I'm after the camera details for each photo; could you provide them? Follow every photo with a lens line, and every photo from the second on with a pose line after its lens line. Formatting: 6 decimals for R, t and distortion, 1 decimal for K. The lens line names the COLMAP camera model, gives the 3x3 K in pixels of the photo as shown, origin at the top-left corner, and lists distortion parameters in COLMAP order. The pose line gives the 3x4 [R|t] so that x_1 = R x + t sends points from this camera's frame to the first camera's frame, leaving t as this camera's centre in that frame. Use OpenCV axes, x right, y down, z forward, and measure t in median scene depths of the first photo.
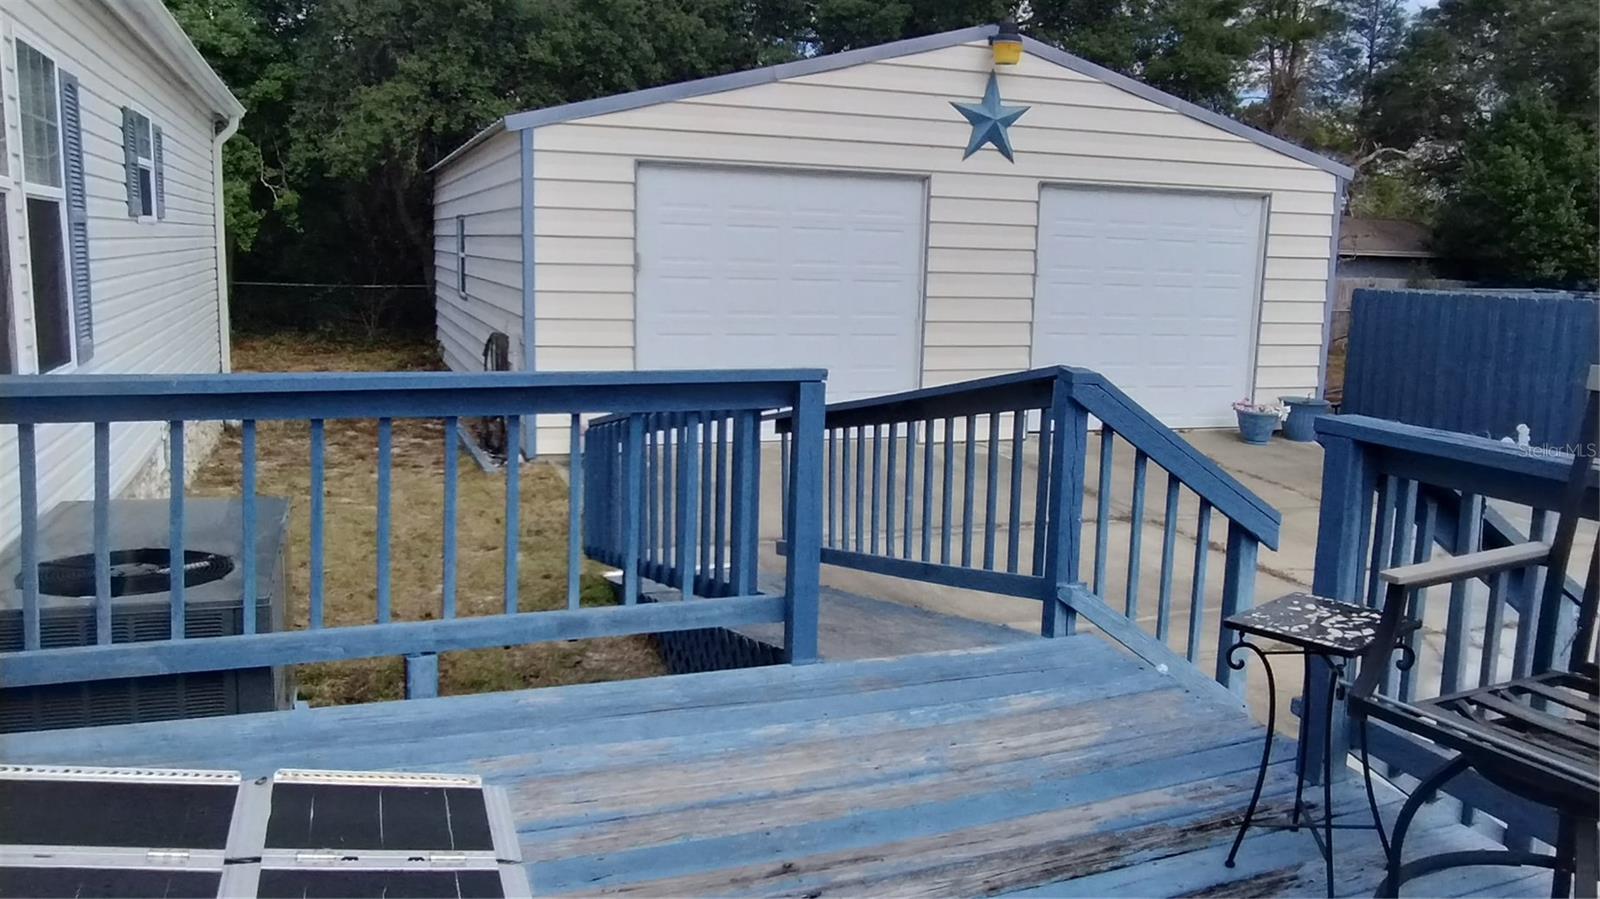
lens RADIAL K [[1214.0, 0, 813.5], [0, 1214.0, 450.8], [0, 0, 1]] dist [-0.008701, 0.003385]
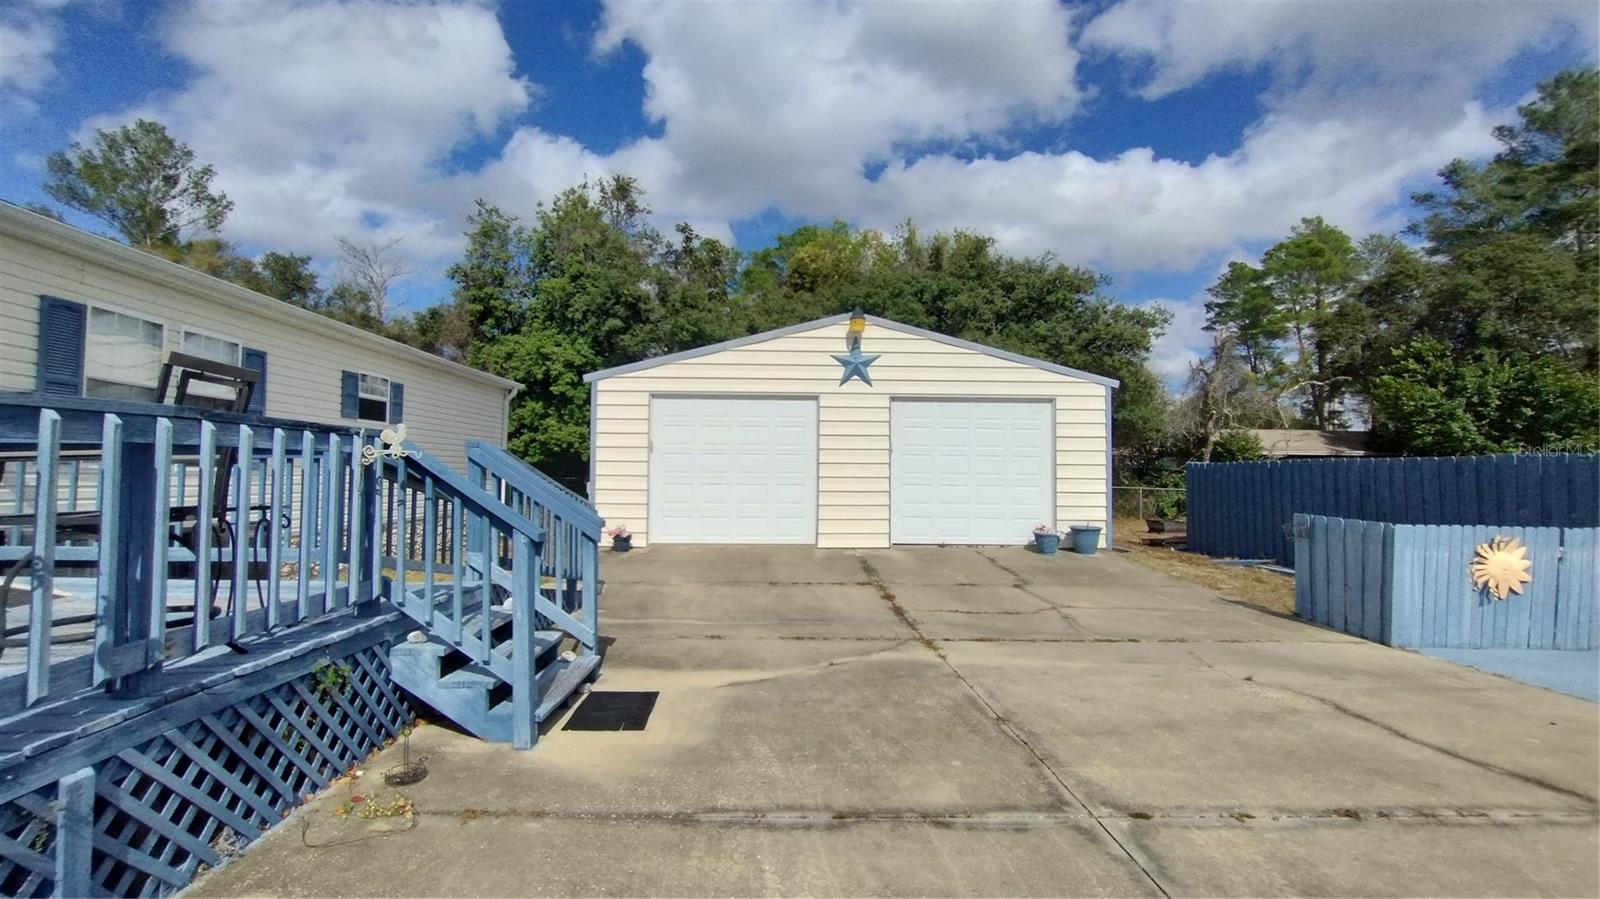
lens RADIAL K [[718.1, 0, 800.0], [0, 718.1, 449.5], [0, 0, 1]] dist [-0.009040, 0.000423]
pose [[0.944487, -0.029852, -0.327191, 0.414548], [-0.036854, 0.979952, -0.195793, 0.058641], [0.326477, 0.196983, 0.924452, 0.032650]]
